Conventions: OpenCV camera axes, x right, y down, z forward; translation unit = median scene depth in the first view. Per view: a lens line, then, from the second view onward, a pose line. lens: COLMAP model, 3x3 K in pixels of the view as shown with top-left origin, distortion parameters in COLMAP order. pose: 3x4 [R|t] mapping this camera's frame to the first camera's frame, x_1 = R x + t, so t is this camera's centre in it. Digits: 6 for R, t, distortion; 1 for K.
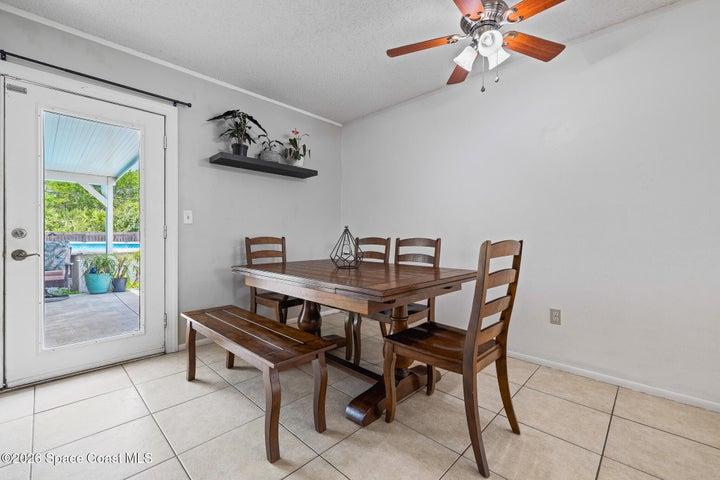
lens RADIAL K [[305.1, 0, 356.7], [0, 305.1, 237.3], [0, 0, 1]] dist [0.001641, 0.000103]
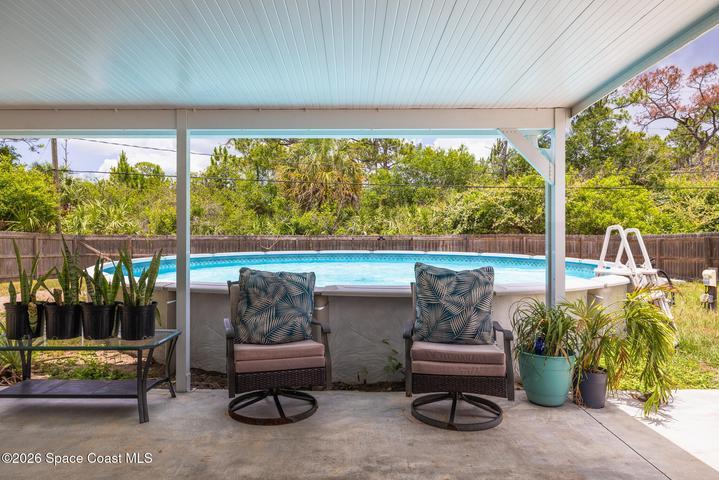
lens RADIAL K [[450.5, 0, 359.5], [0, 450.5, 240.0], [0, 0, 1]] dist [0.003802, -0.000040]
pose [[0.700748, 0.004976, -0.713392, -0.575998], [-0.003457, 0.999988, 0.003580, -0.027016], [0.713401, -0.000043, 0.700756, 0.402789]]
